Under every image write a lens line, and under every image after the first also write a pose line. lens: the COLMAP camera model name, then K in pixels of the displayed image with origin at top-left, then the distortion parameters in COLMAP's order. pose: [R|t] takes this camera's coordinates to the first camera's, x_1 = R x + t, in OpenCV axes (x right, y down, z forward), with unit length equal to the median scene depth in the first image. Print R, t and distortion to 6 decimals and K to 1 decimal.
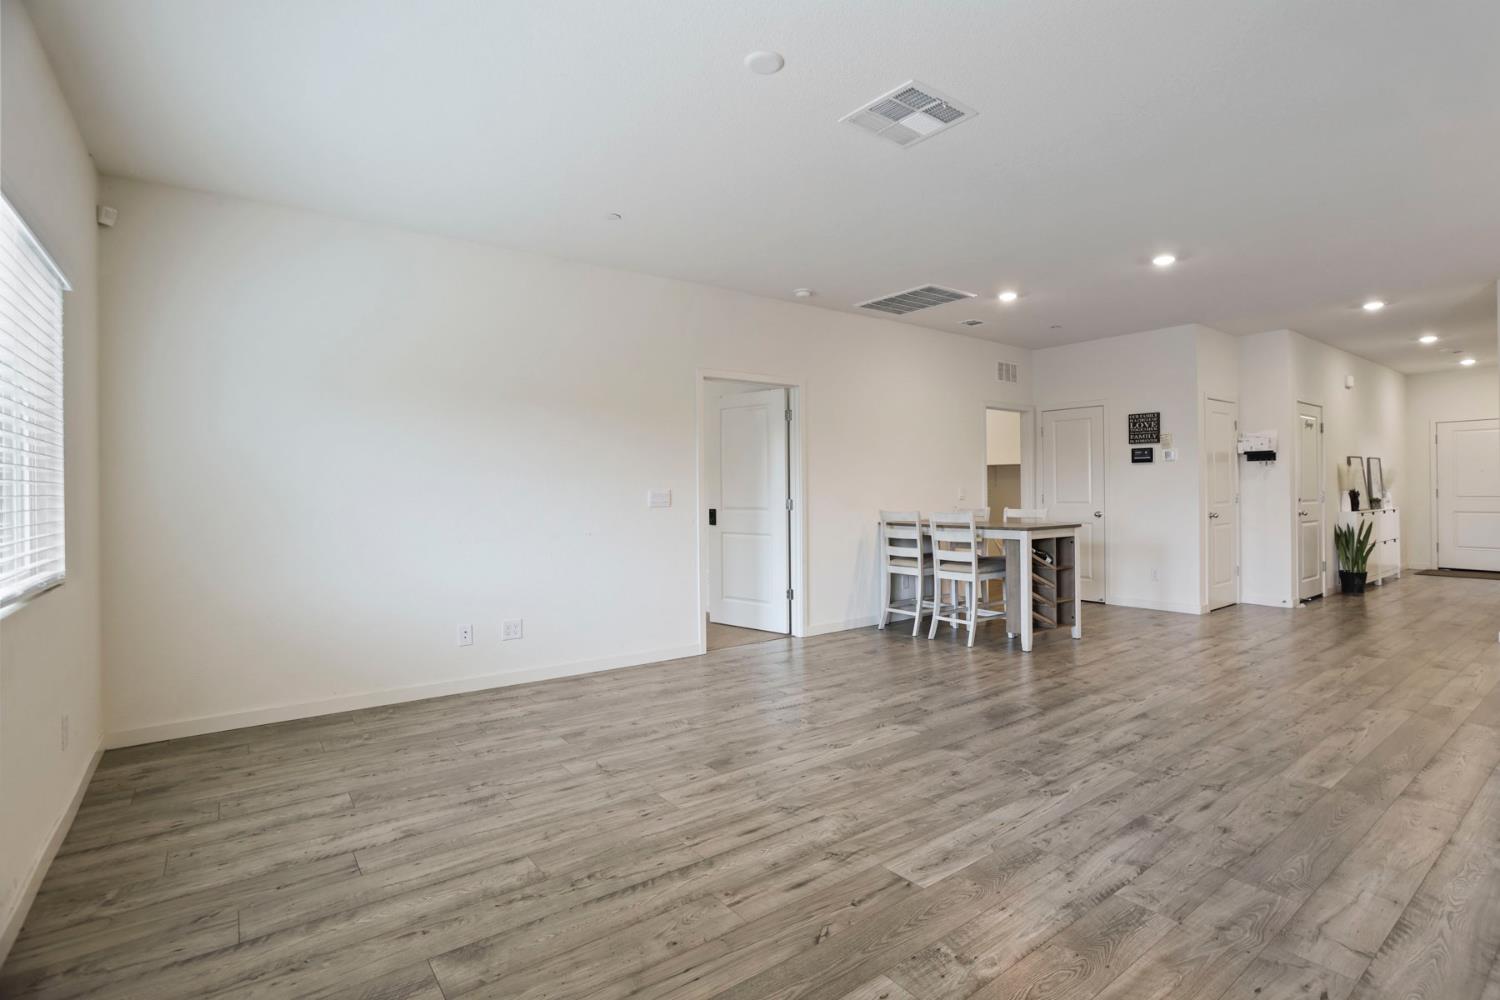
lens RADIAL K [[728.0, 0, 744.8], [0, 728.0, 483.5], [0, 0, 1]] dist [-0.037582, 0.020271]
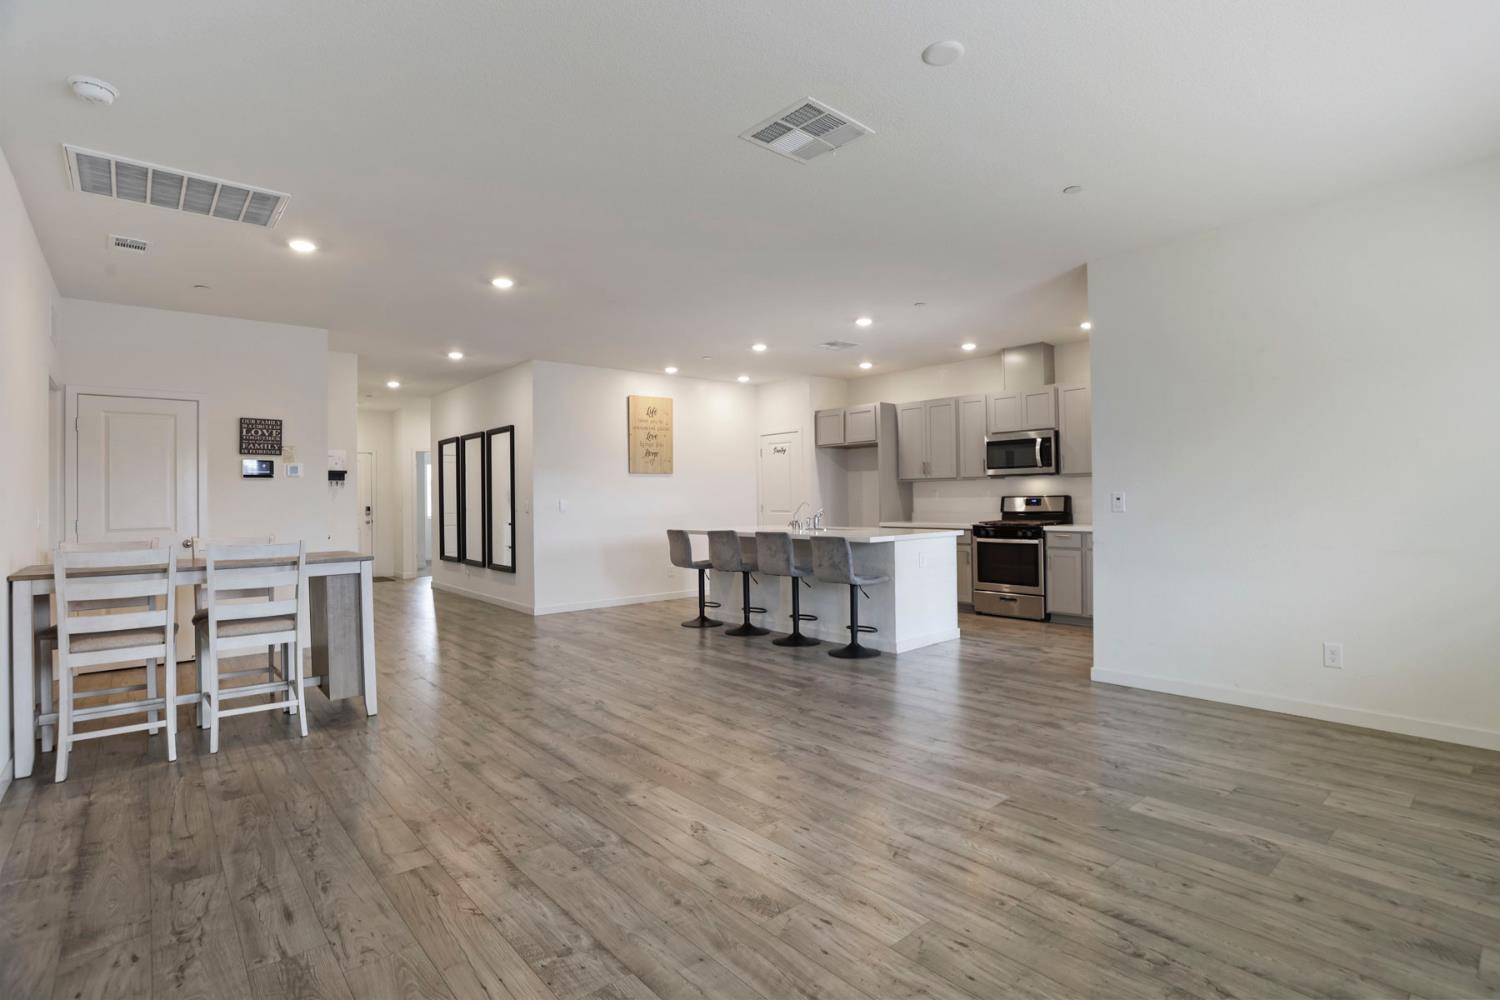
lens RADIAL K [[741.8, 0, 757.2], [0, 741.8, 485.3], [0, 0, 1]] dist [-0.054871, 0.029937]
pose [[-0.111295, 0.036593, 0.993113, -0.746343], [-0.004542, 0.999293, -0.037330, 0.019265], [-0.993777, -0.008665, -0.111050, 1.117507]]
